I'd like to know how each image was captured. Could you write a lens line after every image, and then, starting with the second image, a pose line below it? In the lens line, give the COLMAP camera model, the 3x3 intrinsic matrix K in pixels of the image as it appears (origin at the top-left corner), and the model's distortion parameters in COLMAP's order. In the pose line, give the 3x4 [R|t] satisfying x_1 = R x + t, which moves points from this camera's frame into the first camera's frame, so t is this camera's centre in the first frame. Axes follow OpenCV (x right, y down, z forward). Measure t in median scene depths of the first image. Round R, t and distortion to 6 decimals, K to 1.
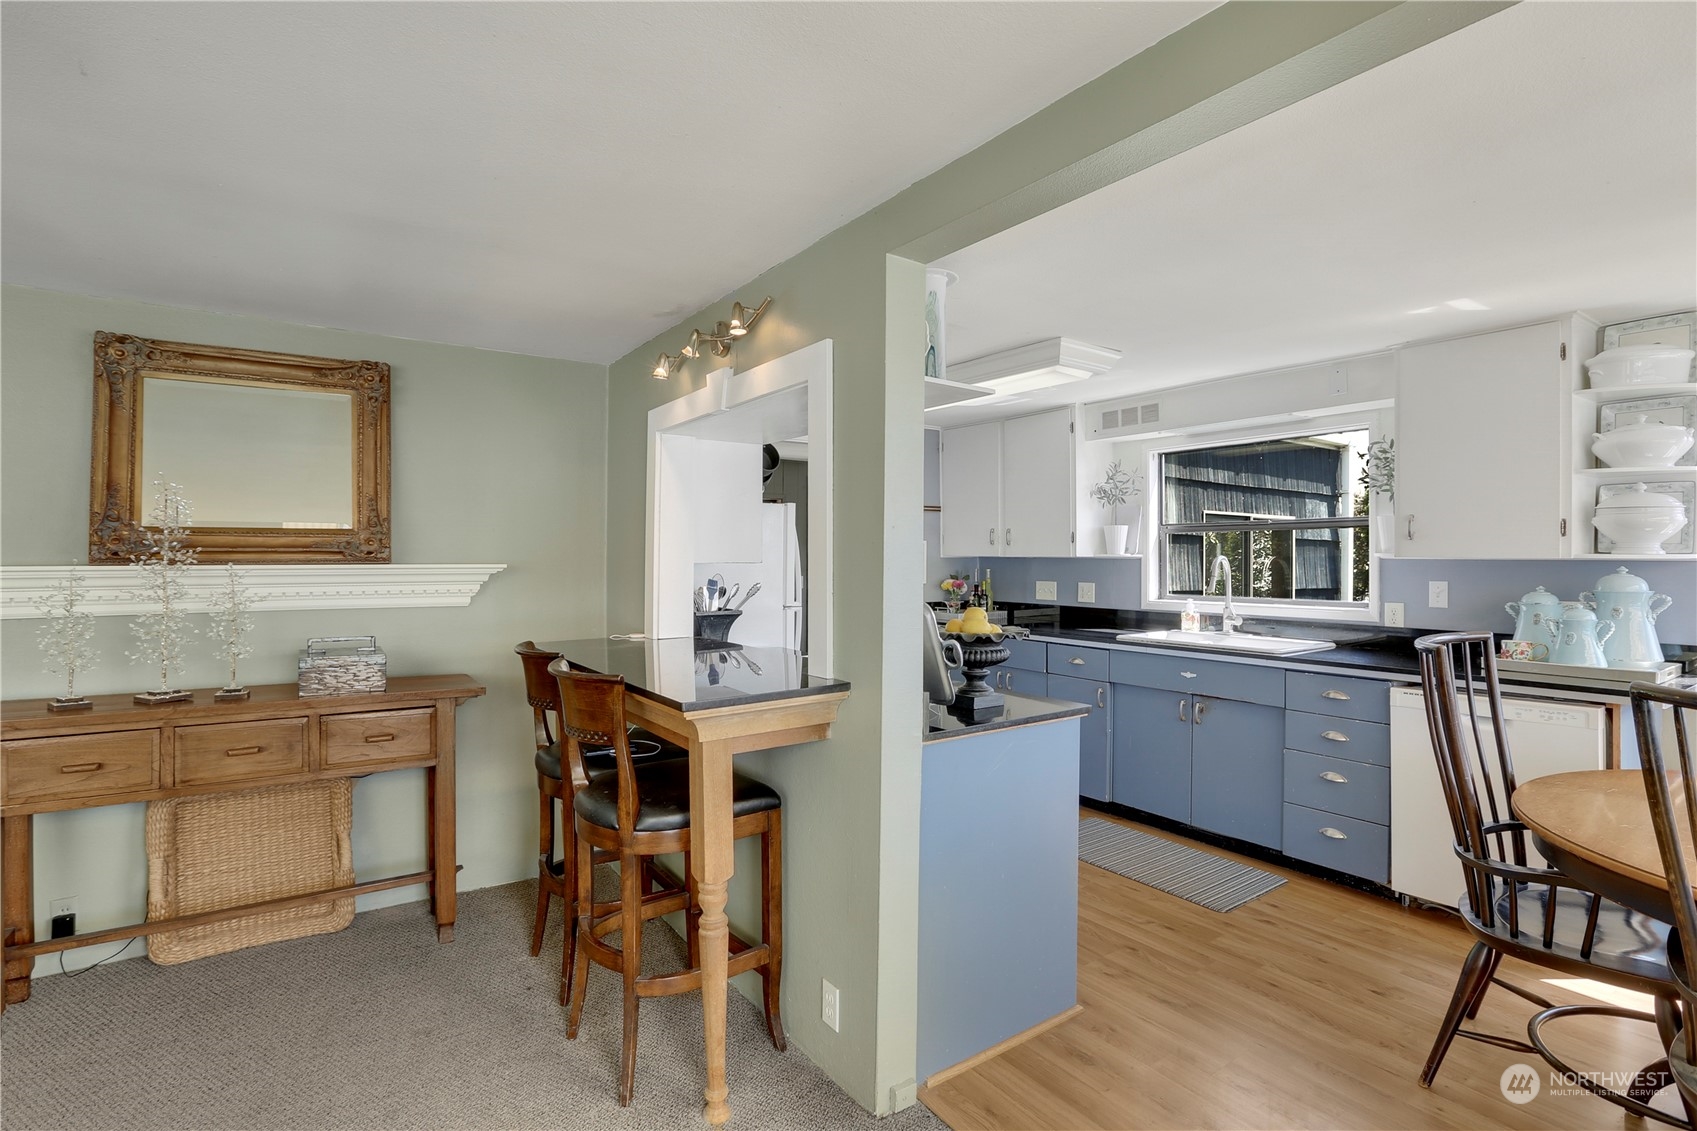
lens RADIAL K [[840.7, 0, 847.5], [0, 840.7, 558.3], [0, 0, 1]] dist [-0.002153, 0.000260]
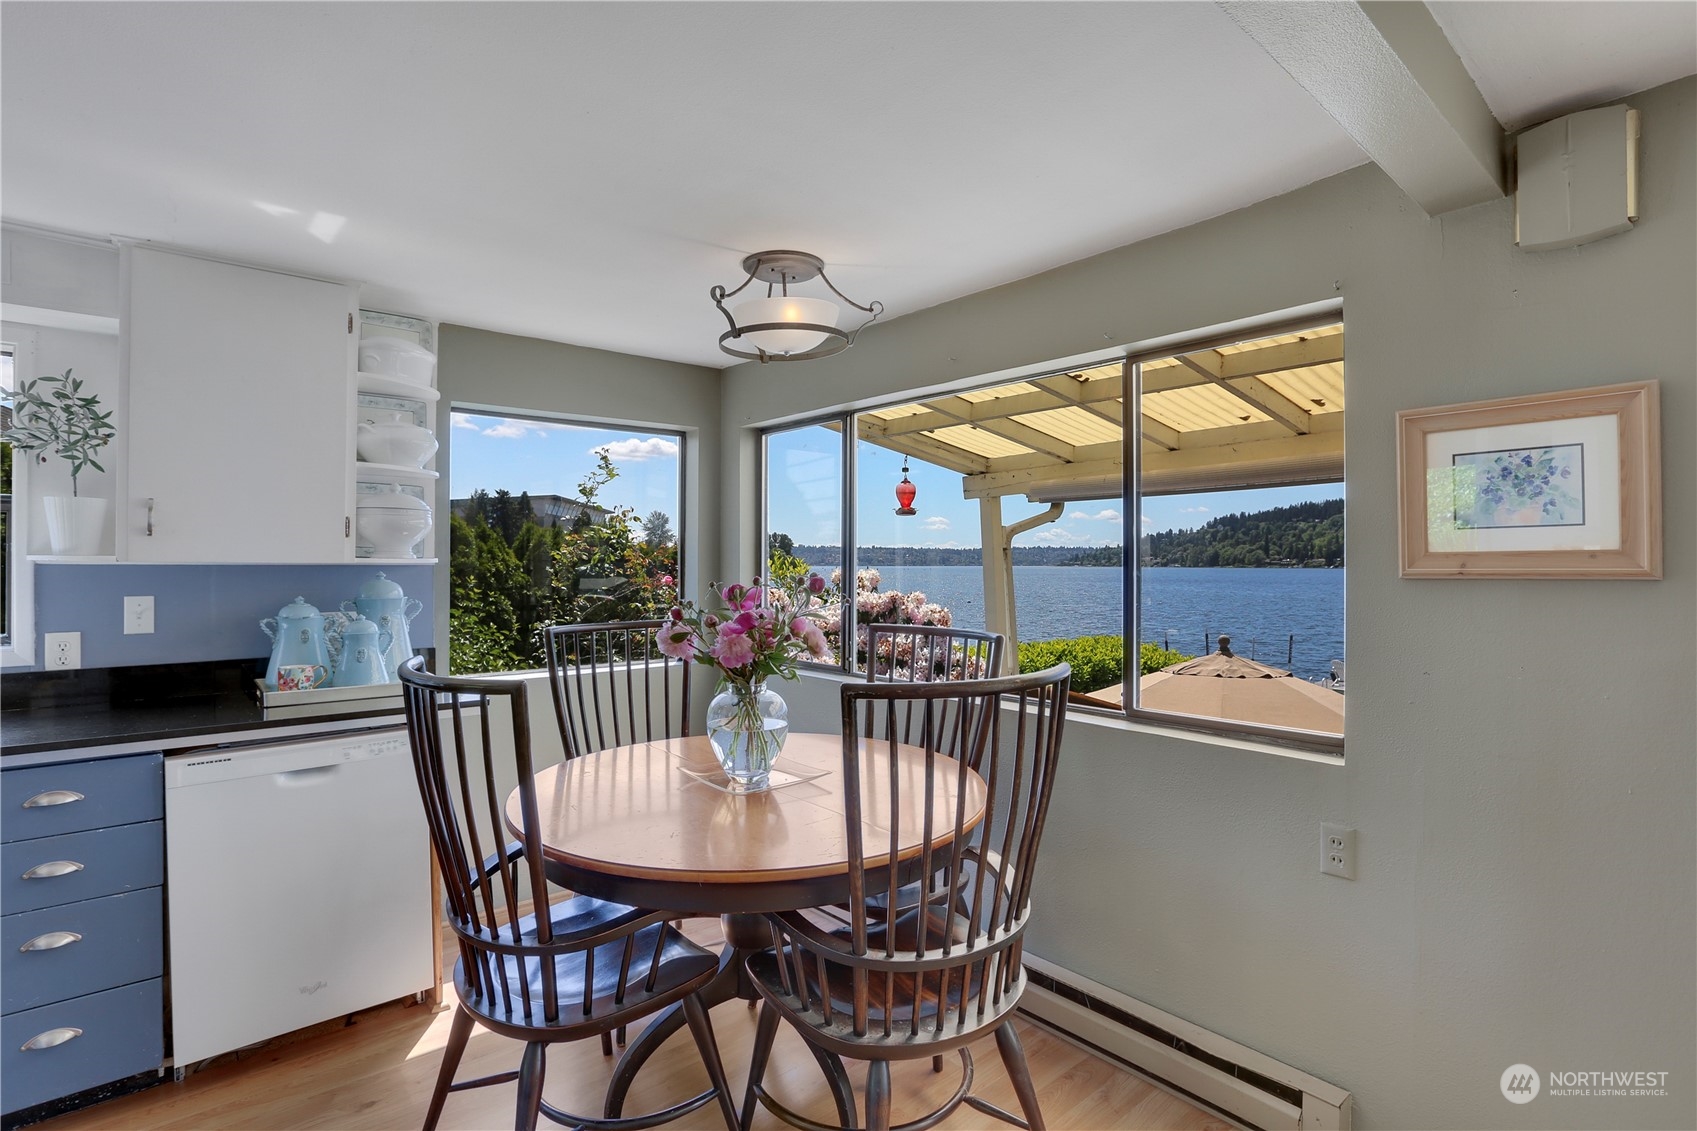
lens RADIAL K [[840.7, 0, 845.3], [0, 840.7, 561.2], [0, 0, 1]] dist [-0.002153, 0.000260]
pose [[-0.074066, -0.001891, 0.997252, -0.043833], [0.001636, 0.999997, 0.002018, -0.002591], [-0.997252, 0.001781, -0.074062, 0.531997]]
